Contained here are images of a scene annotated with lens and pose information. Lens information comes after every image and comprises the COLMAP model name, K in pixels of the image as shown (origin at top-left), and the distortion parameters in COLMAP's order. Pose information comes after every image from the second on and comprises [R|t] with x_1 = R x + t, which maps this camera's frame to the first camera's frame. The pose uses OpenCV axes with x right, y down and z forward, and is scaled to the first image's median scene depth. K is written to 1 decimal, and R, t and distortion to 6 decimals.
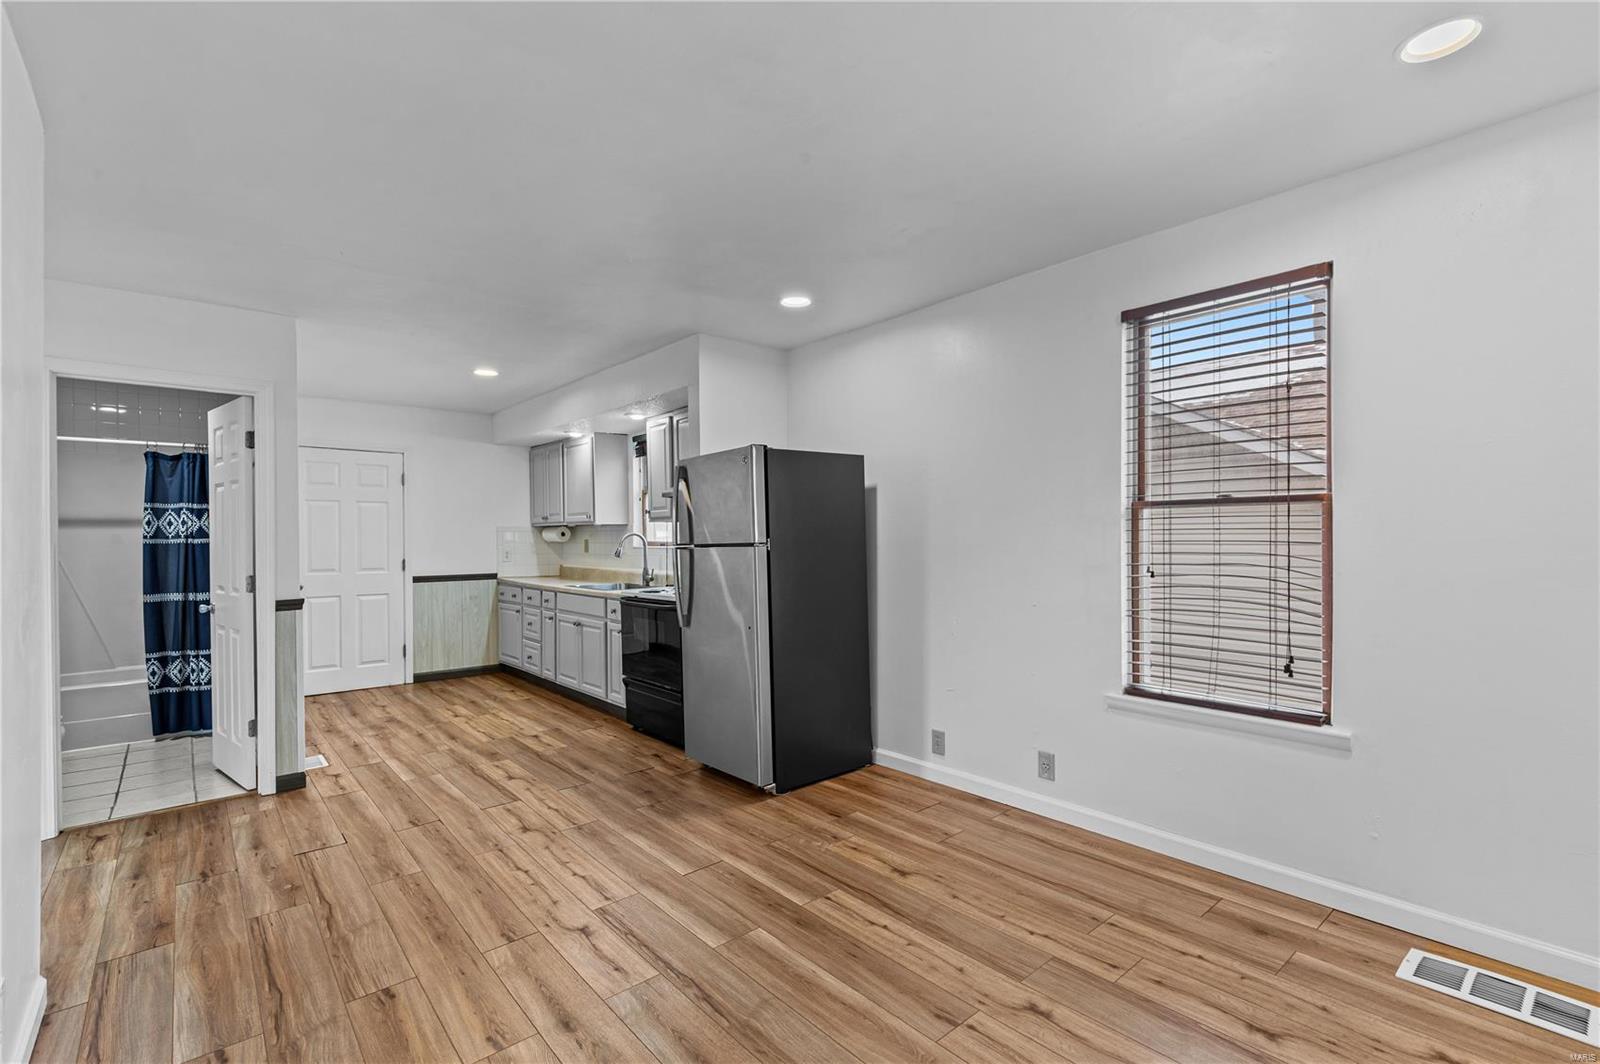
lens RADIAL K [[730.4, 0, 816.8], [0, 730.4, 543.7], [0, 0, 1]] dist [0.001634, 0.000253]
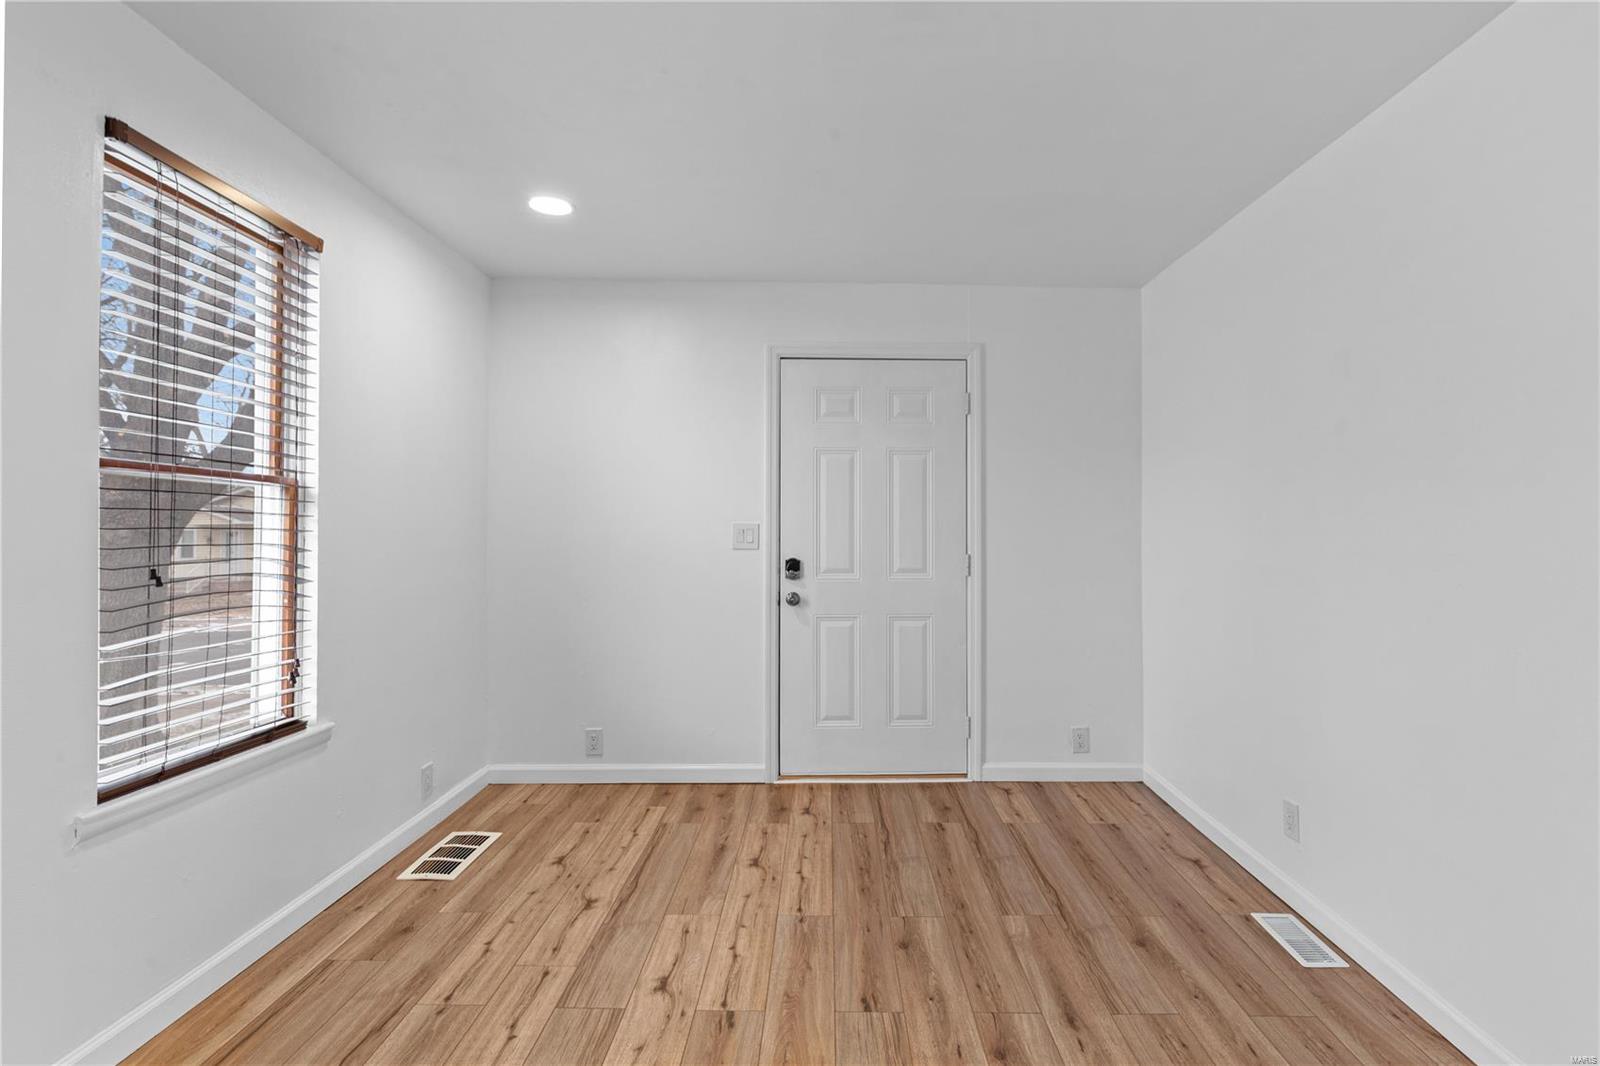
lens RADIAL K [[767.6, 0, 839.1], [0, 767.6, 526.5], [0, 0, 1]] dist [0.015455, -0.010431]
pose [[-0.765231, 0.010987, 0.643662, -0.246734], [0.006093, 0.999933, -0.009825, 0.003195], [-0.643727, -0.003596, -0.765247, 0.696532]]
